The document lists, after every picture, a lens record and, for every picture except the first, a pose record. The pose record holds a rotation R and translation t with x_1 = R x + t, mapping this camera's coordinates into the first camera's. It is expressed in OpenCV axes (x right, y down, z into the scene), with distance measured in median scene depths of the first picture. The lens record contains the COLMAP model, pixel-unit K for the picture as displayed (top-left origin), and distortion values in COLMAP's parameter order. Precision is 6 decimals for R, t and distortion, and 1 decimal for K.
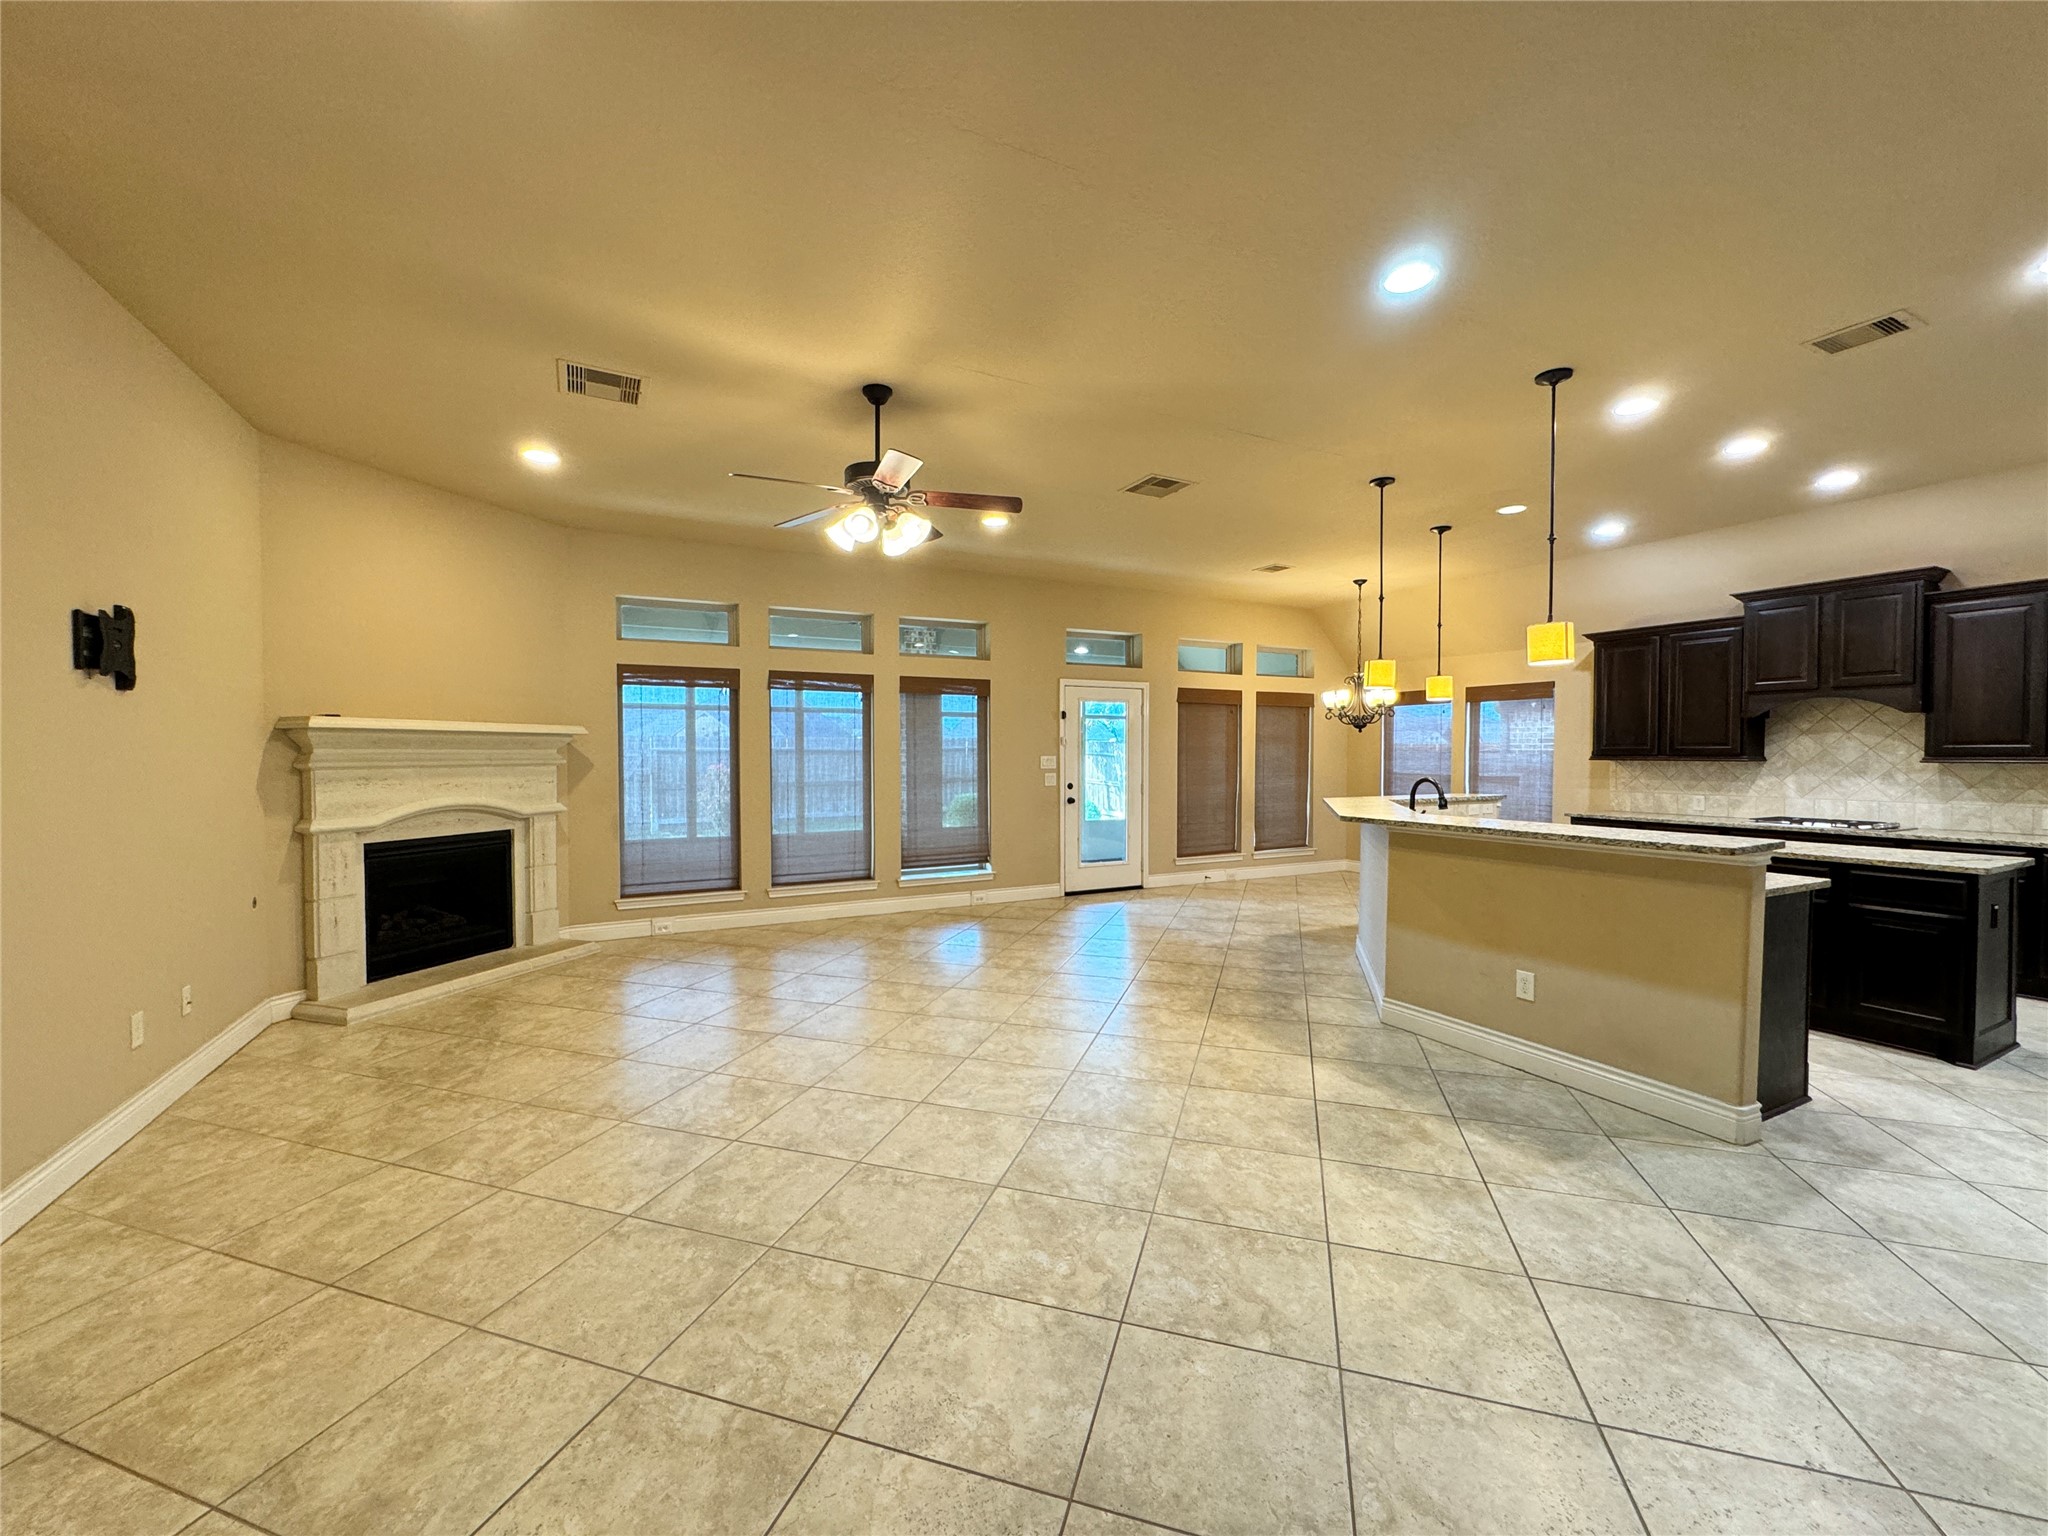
lens RADIAL K [[819.3, 0, 1025.0], [0, 819.3, 773.7], [0, 0, 1]] dist [-0.001249, 0.000339]
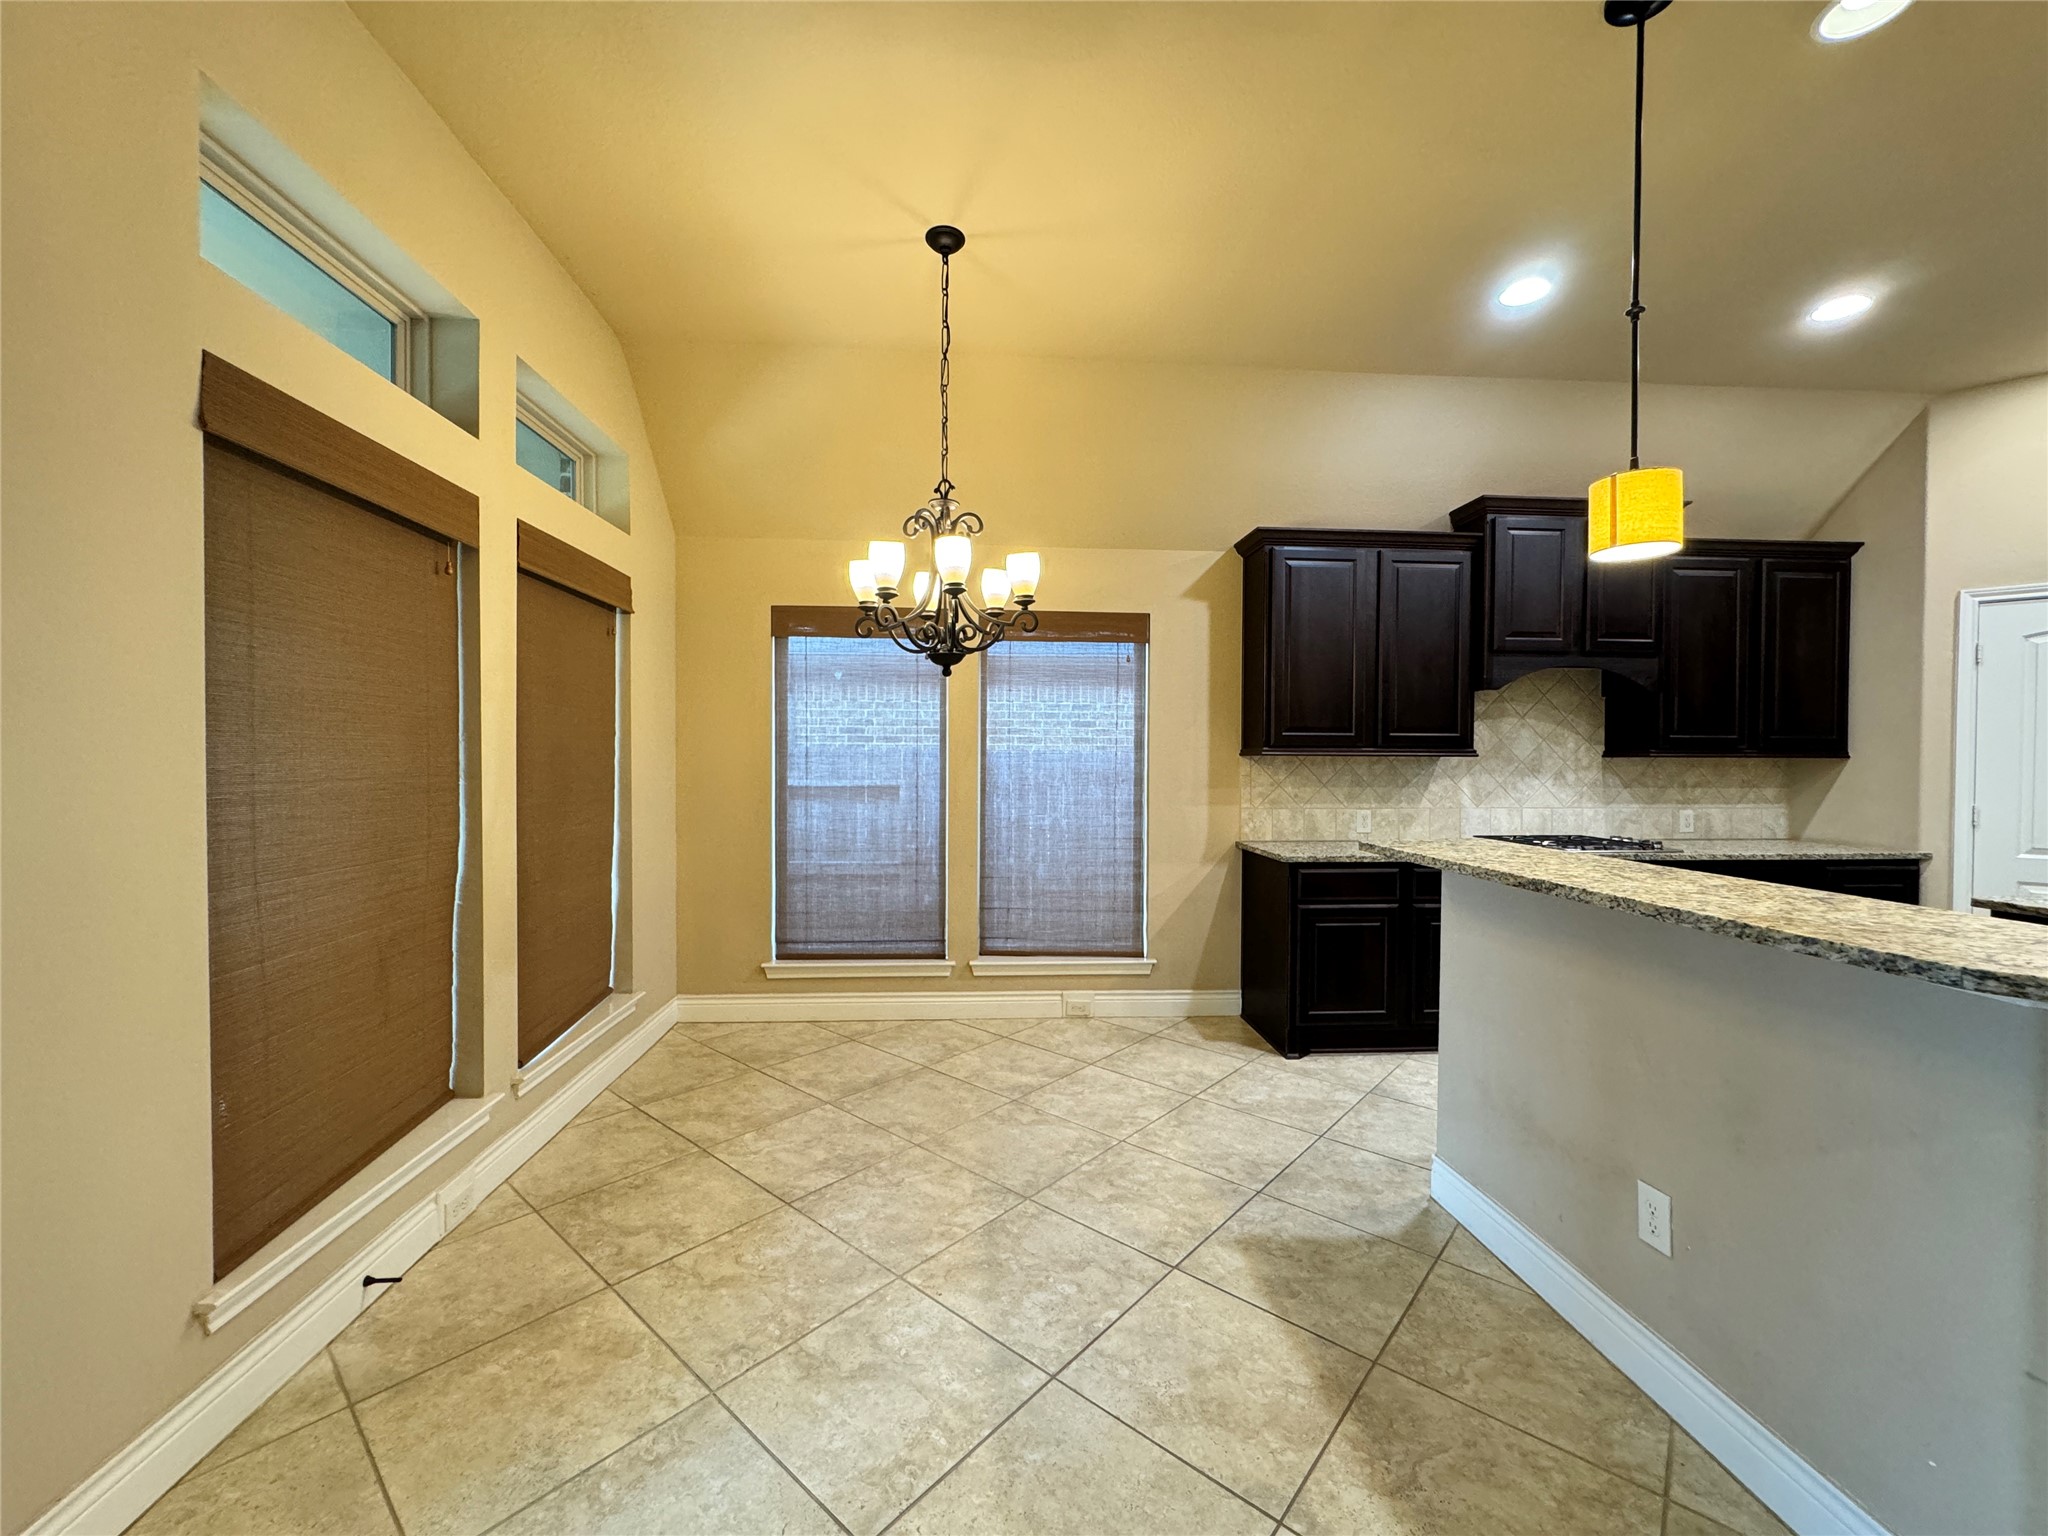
lens RADIAL K [[819.3, 0, 1016.5], [0, 819.3, 778.5], [0, 0, 1]] dist [-0.001249, 0.000339]
pose [[0.385579, -0.023271, 0.922381, 0.141119], [0.019378, 0.999666, 0.017121, -0.017992], [-0.922471, 0.011272, 0.385901, 1.224949]]
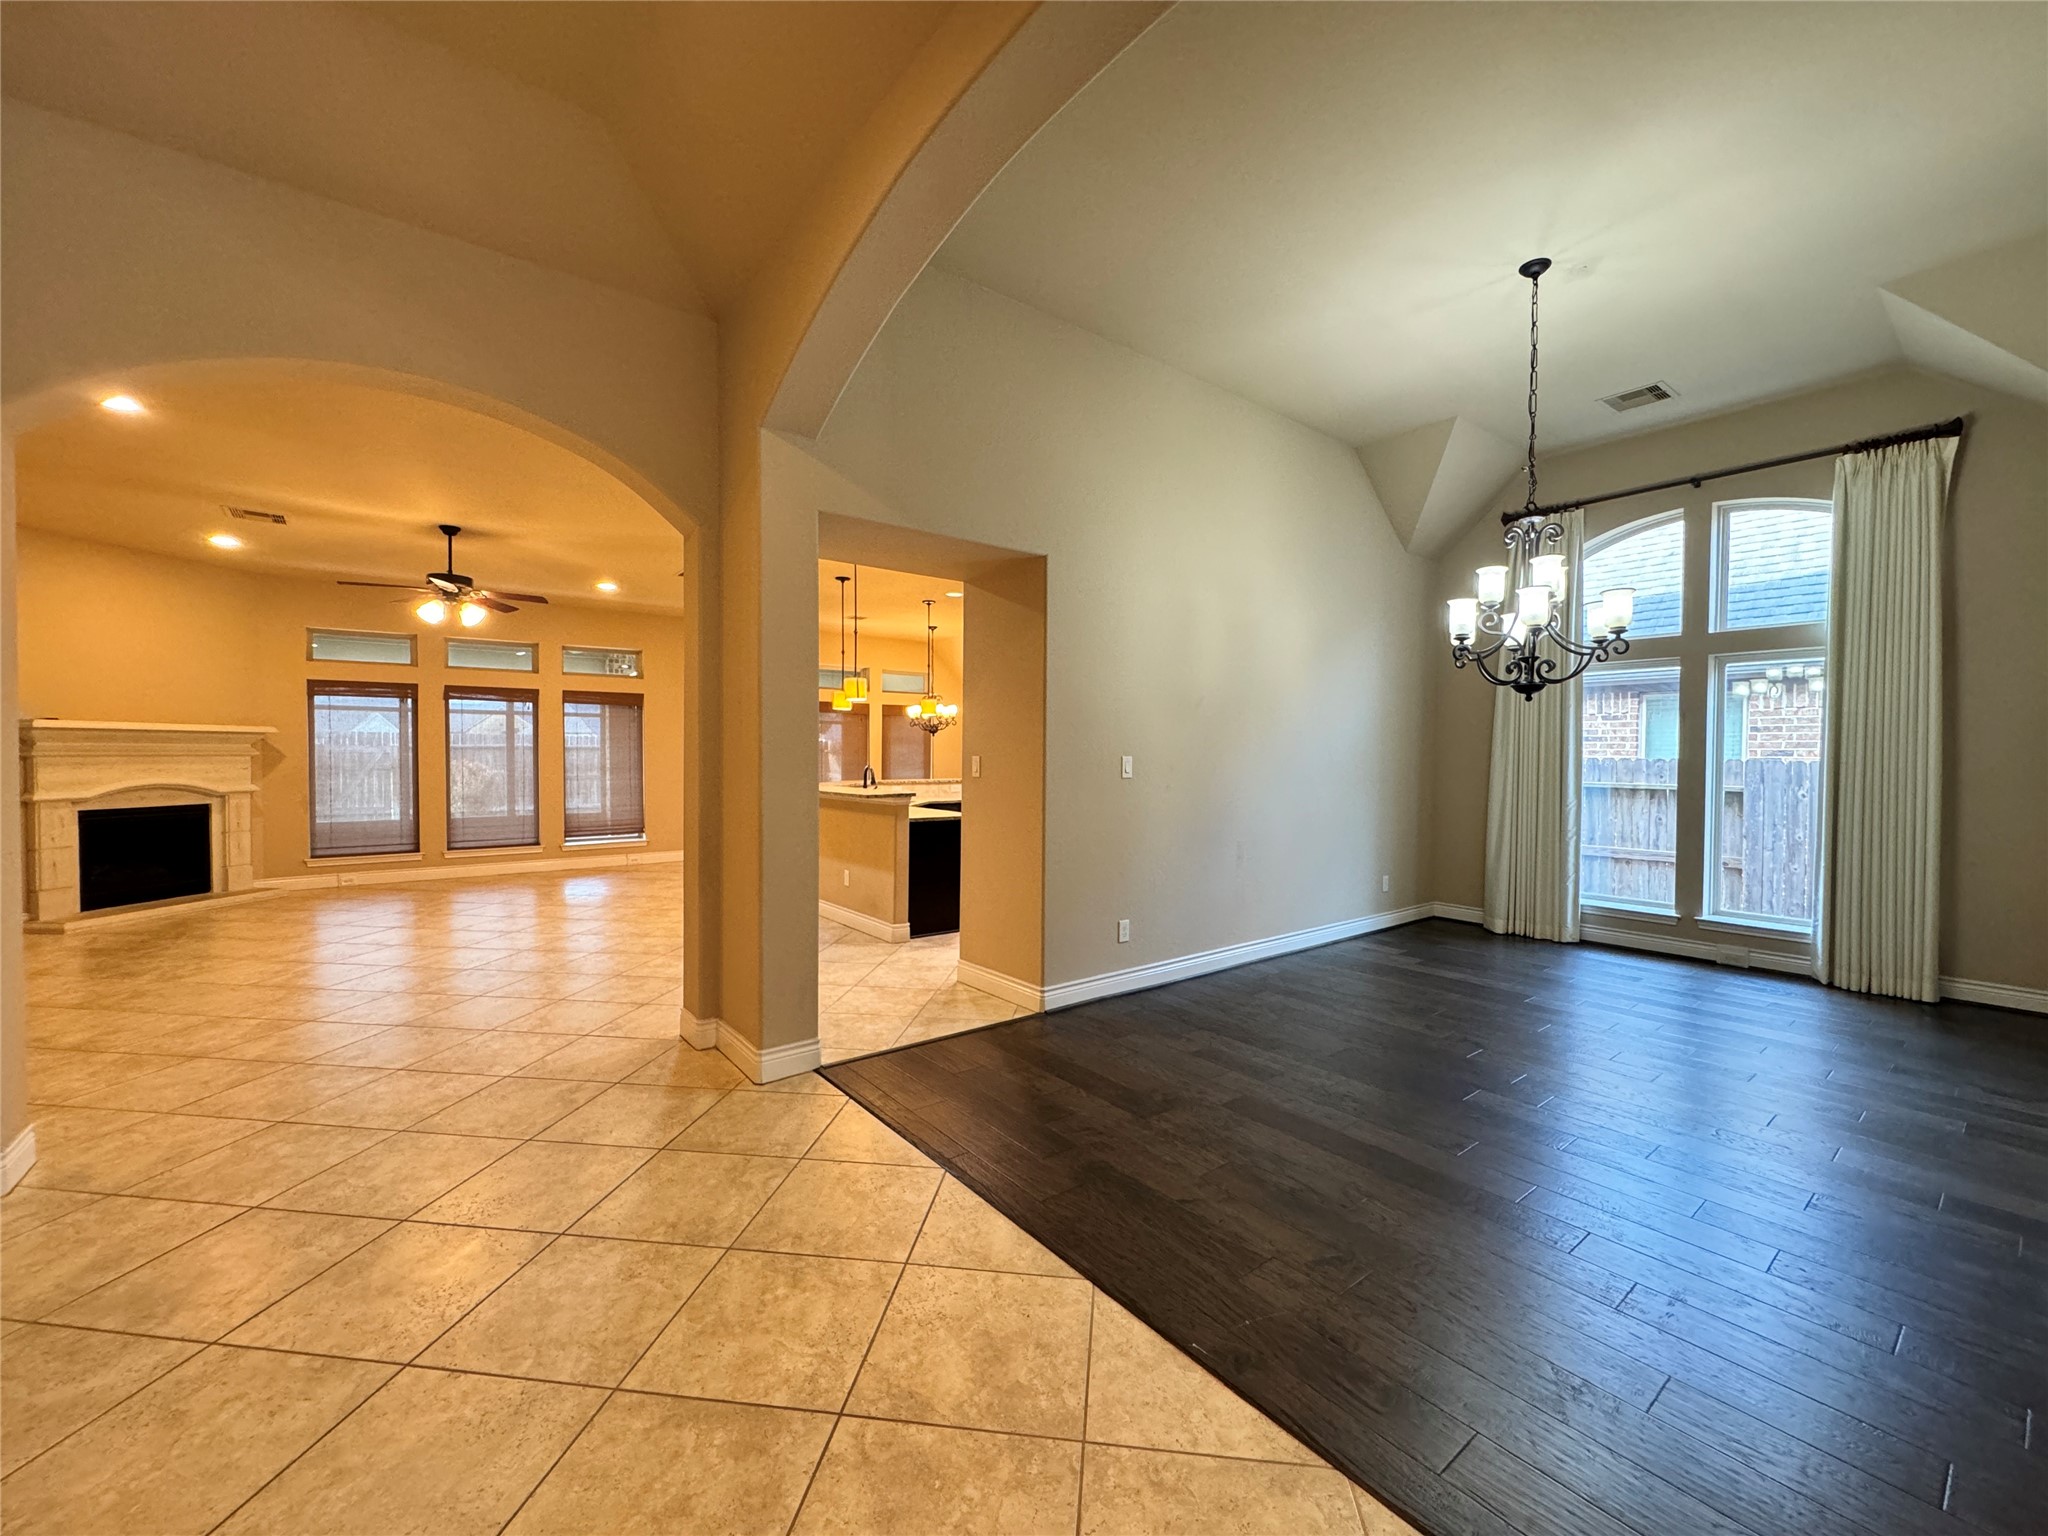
lens RADIAL K [[819.3, 0, 1025.8], [0, 819.3, 771.3], [0, 0, 1]] dist [-0.001249, 0.000339]
pose [[0.982844, 0.001213, 0.184437, 0.447121], [-0.000807, 0.999997, -0.002279, 0.017489], [-0.184439, 0.002092, 0.982842, -0.572354]]
